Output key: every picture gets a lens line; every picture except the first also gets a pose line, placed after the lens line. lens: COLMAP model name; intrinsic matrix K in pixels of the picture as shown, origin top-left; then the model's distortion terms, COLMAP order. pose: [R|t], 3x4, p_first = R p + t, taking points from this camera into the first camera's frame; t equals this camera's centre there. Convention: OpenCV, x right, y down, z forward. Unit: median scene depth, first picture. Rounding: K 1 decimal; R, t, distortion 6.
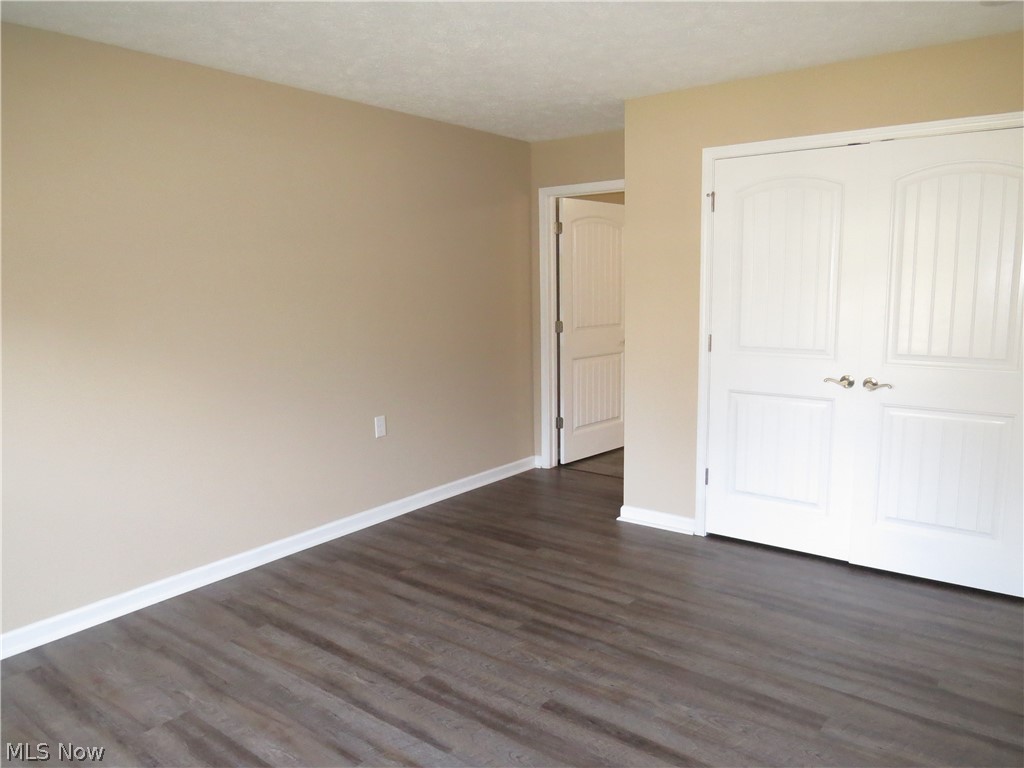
lens RADIAL K [[739.6, 0, 513.6], [0, 739.6, 384.2], [0, 0, 1]] dist [-0.001970, -0.000995]
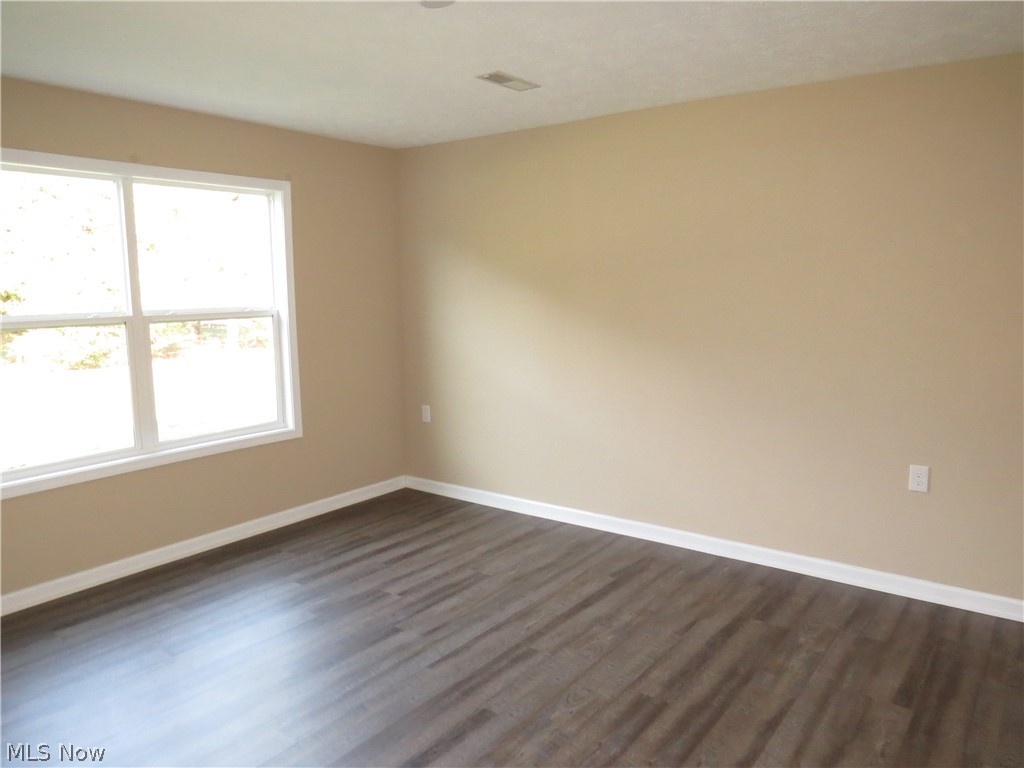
lens RADIAL K [[733.0, 0, 525.4], [0, 733.0, 386.1], [0, 0, 1]] dist [-0.013727, 0.001207]
pose [[0.024316, 0.150719, -0.988277, 0.757272], [-0.137148, 0.979726, 0.146041, -0.128467], [0.990252, 0.131989, 0.044494, 0.729216]]
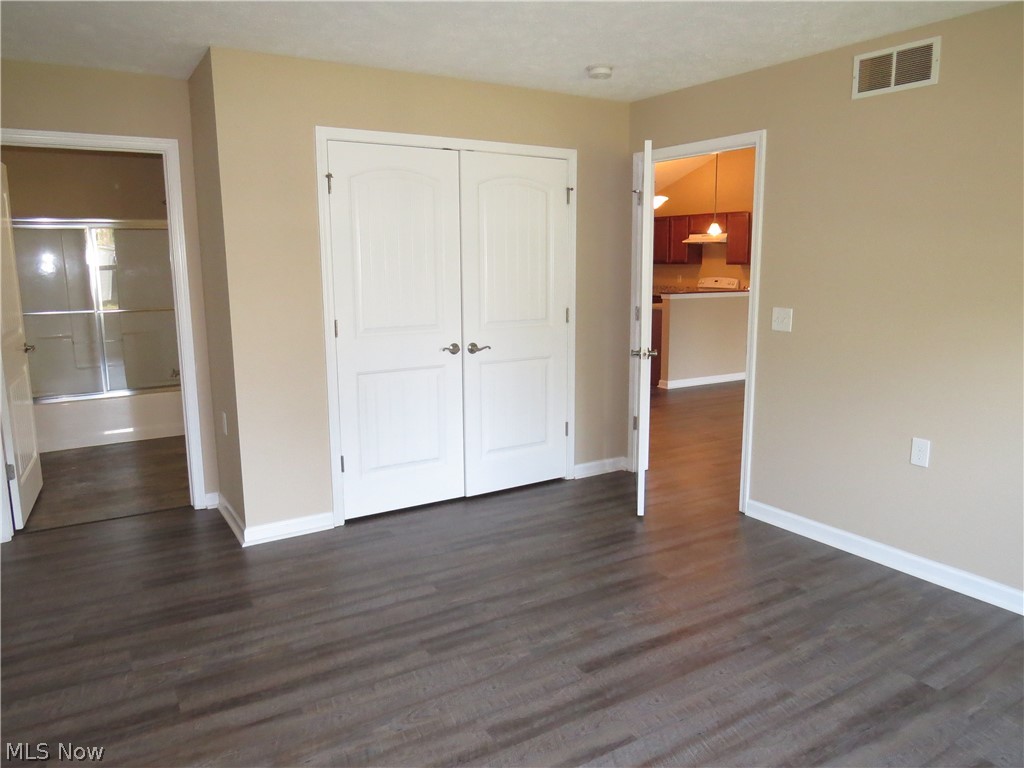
lens RADIAL K [[739.6, 0, 513.6], [0, 739.6, 384.2], [0, 0, 1]] dist [-0.001970, -0.000995]
pose [[0.353333, -0.148133, 0.923695, -0.687902], [0.134973, 0.985125, 0.106355, -0.067262], [-0.925709, 0.087095, 0.368071, 0.519036]]
